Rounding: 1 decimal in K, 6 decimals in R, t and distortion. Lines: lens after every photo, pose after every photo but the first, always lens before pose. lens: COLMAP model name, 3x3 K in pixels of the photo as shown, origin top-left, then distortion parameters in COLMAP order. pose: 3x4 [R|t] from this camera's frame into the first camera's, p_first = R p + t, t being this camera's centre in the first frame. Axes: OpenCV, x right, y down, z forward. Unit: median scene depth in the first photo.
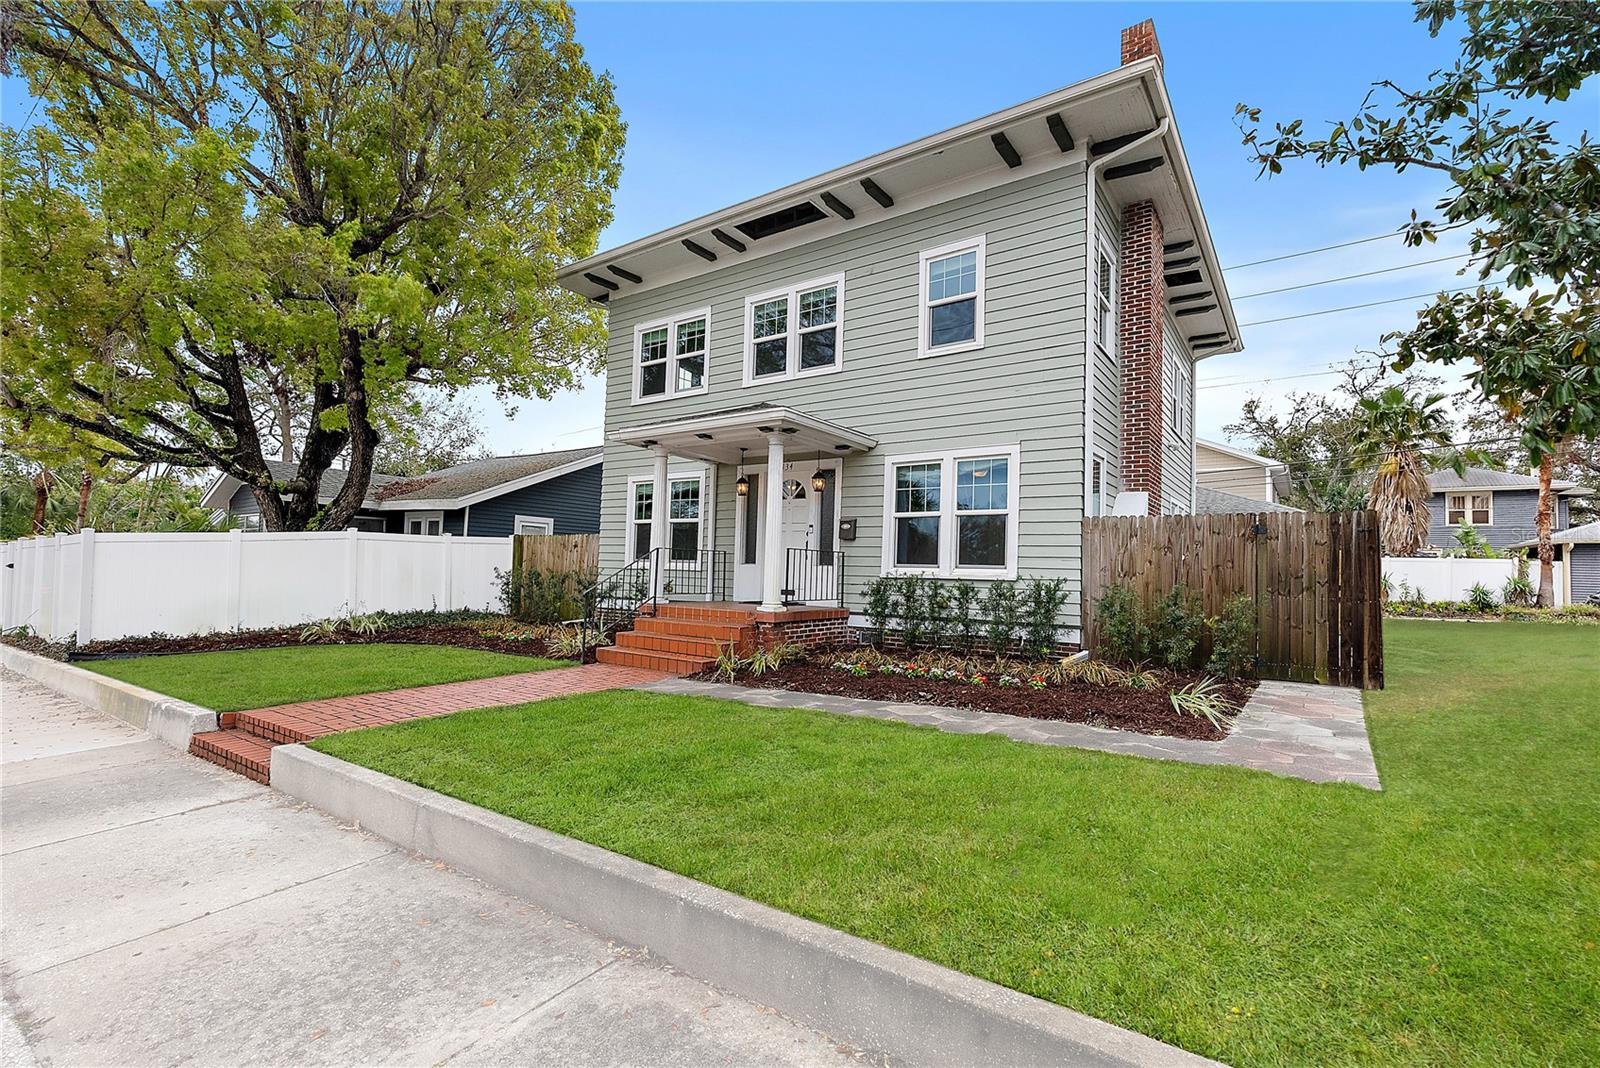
lens RADIAL K [[730.8, 0, 798.9], [0, 730.8, 566.7], [0, 0, 1]] dist [-0.000460, -0.000150]
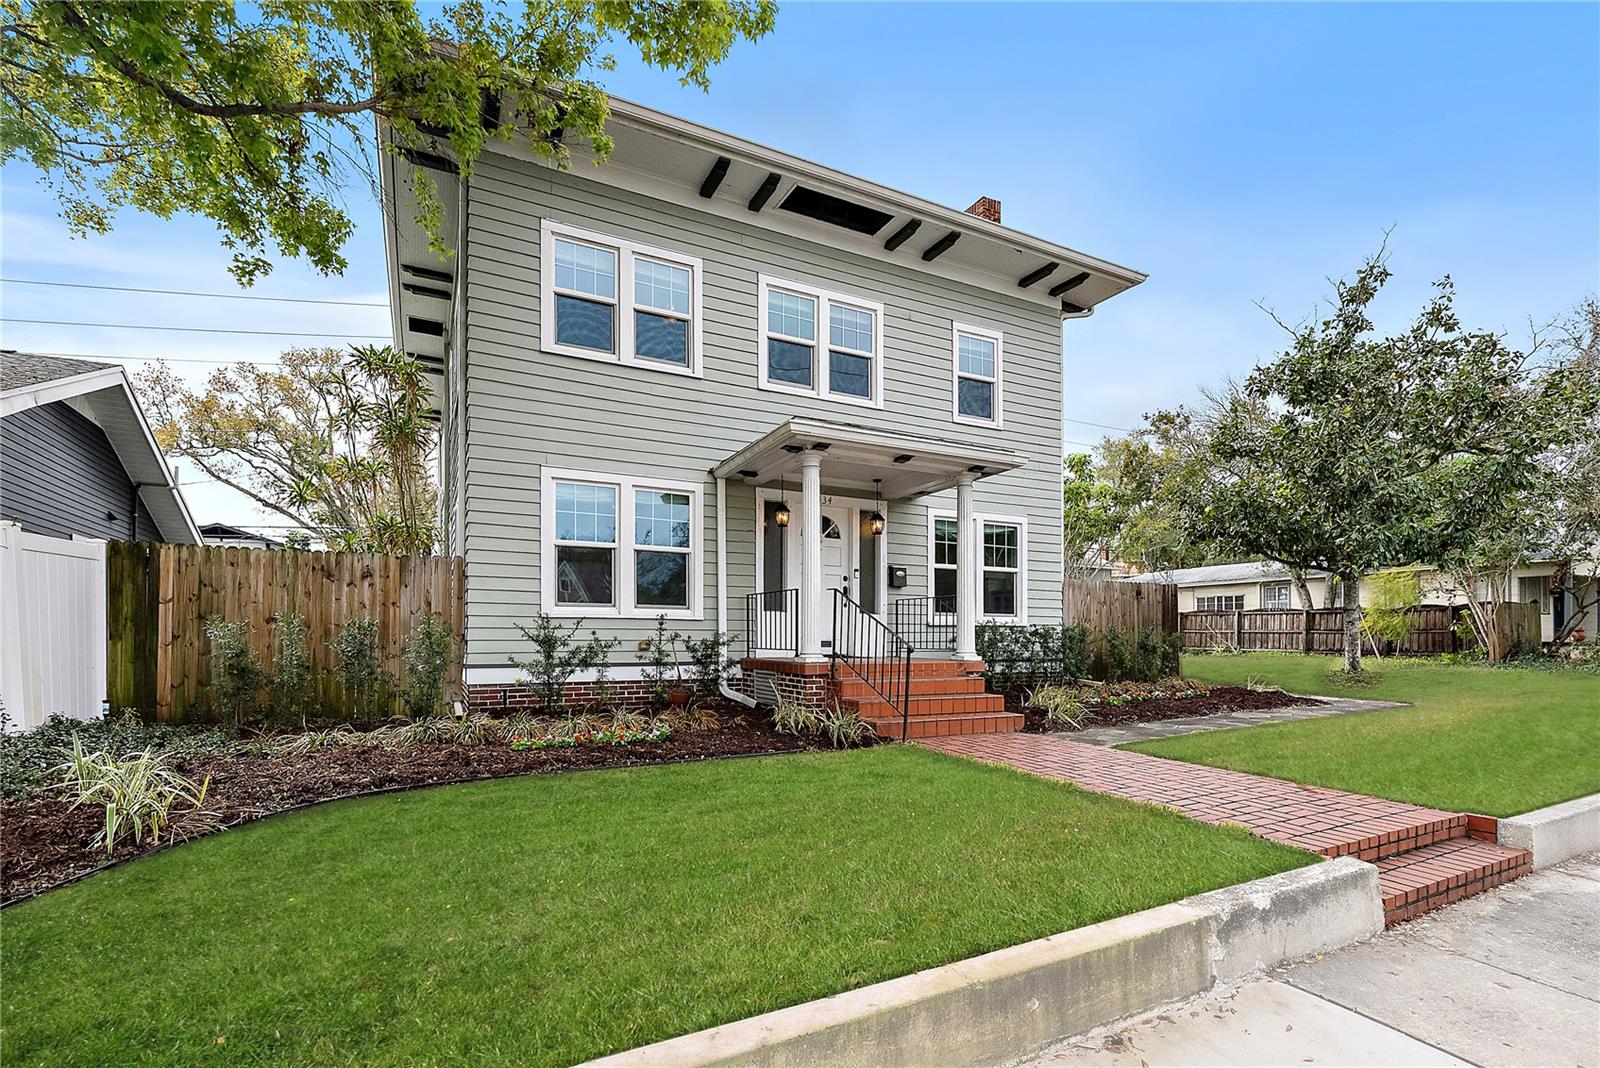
lens RADIAL K [[752.6, 0, 801.7], [0, 752.6, 622.1], [0, 0, 1]] dist [0.026104, 0.000106]
pose [[0.442443, -0.023914, 0.896478, -0.871642], [-0.013261, 0.999361, 0.033203, -0.021452], [-0.896699, -0.026579, 0.441843, 0.647785]]
